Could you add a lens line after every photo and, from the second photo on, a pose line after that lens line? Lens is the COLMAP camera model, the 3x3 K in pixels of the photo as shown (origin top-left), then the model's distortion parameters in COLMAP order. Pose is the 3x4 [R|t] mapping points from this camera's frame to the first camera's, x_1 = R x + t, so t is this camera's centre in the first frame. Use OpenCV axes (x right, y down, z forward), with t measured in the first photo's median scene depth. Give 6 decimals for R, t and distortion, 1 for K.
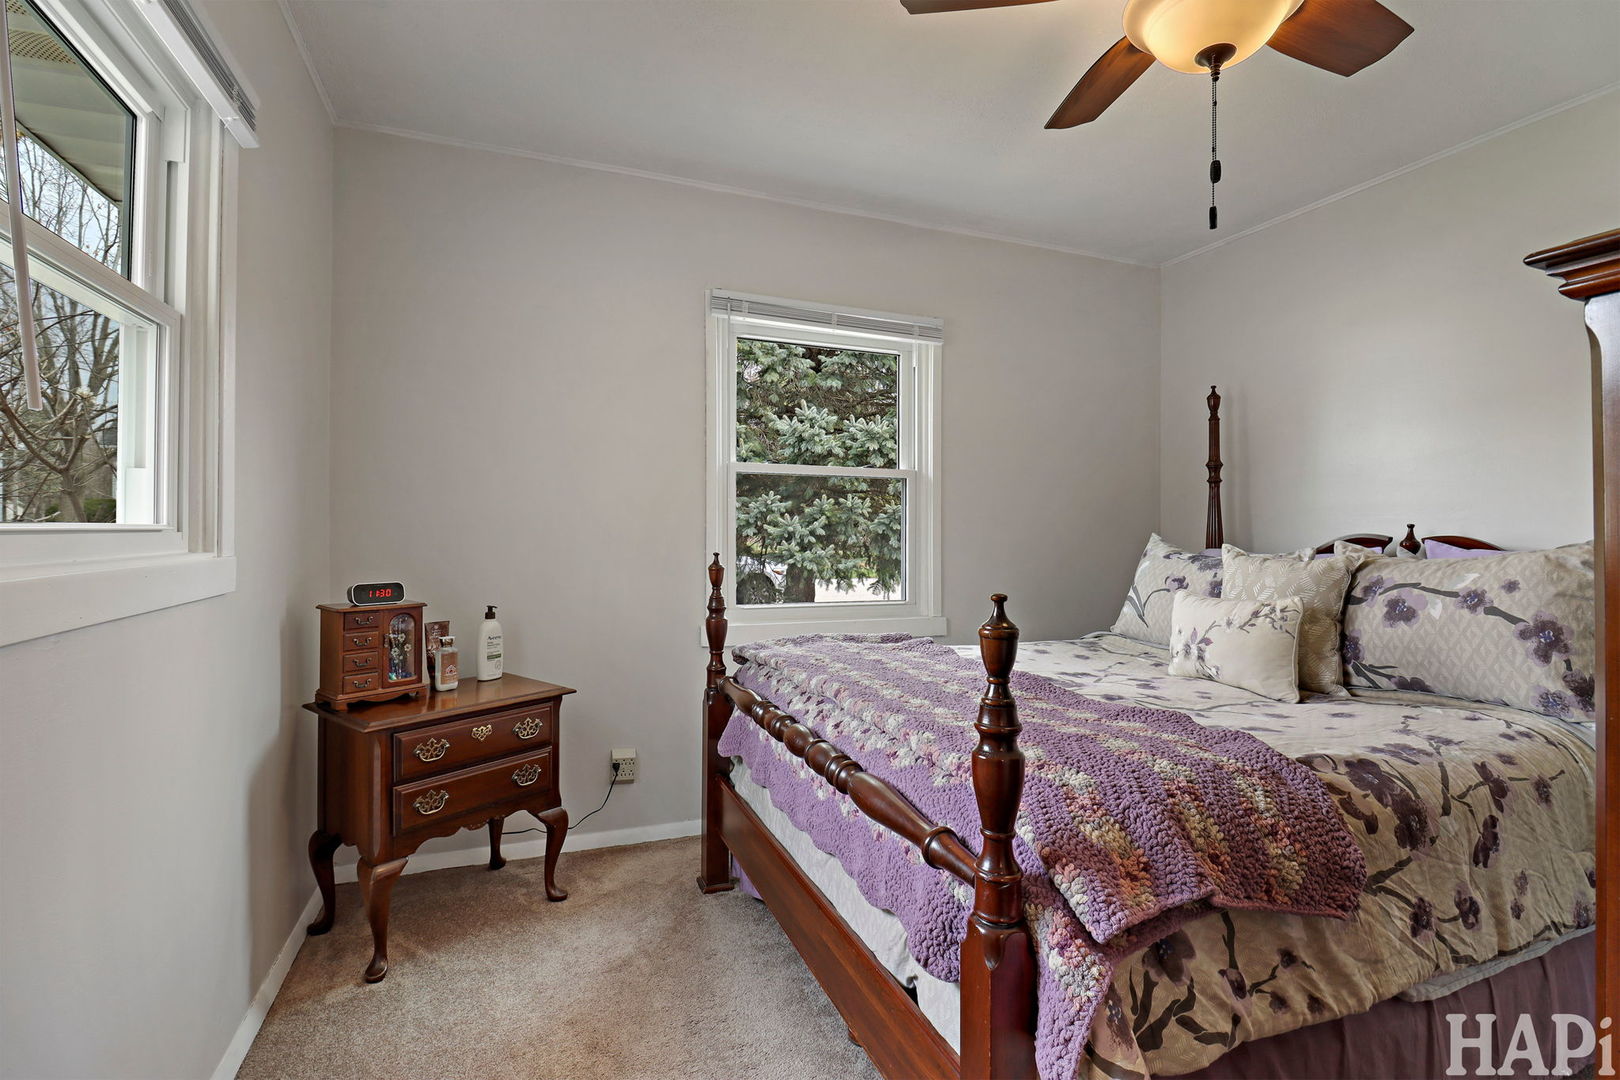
lens RADIAL K [[760.3, 0, 809.4], [0, 760.3, 535.7], [0, 0, 1]] dist [-0.001415, -0.014343]
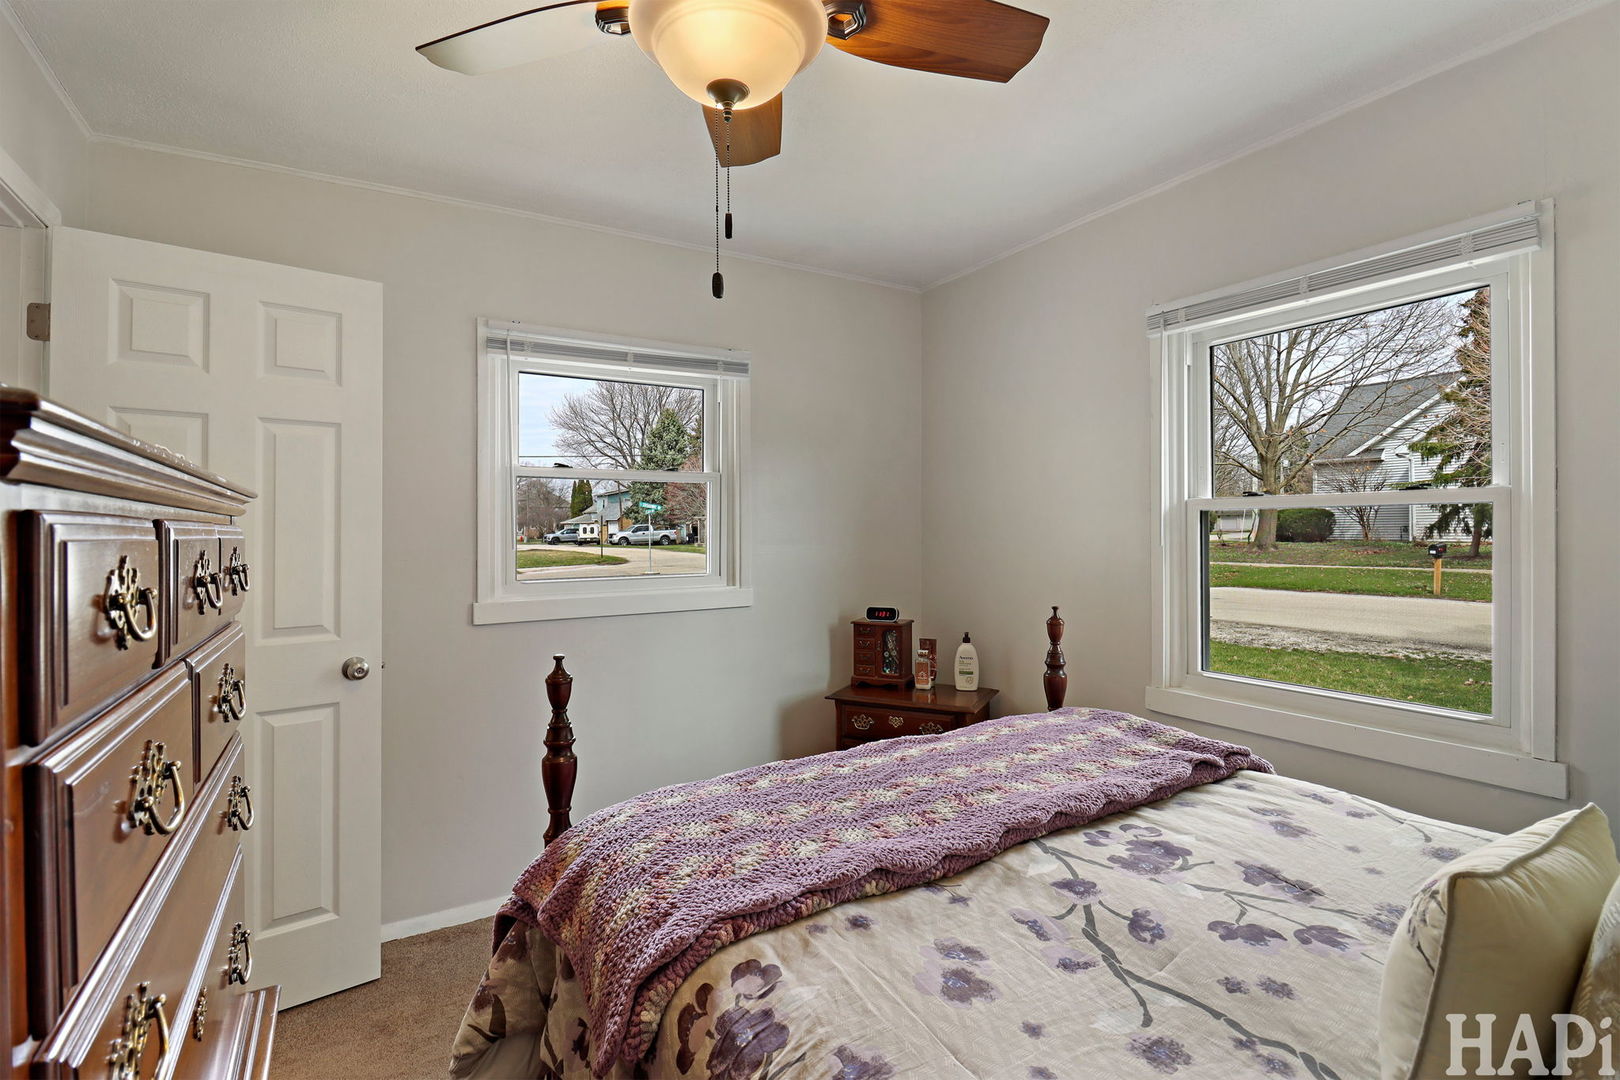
lens RADIAL K [[760.3, 0, 809.4], [0, 760.3, 535.7], [0, 0, 1]] dist [-0.001415, -0.014343]
pose [[0.169277, -0.003520, -0.985562, 0.794457], [0.007223, 0.999971, -0.002330, -0.068670], [0.985542, -0.006724, 0.169298, 0.528711]]
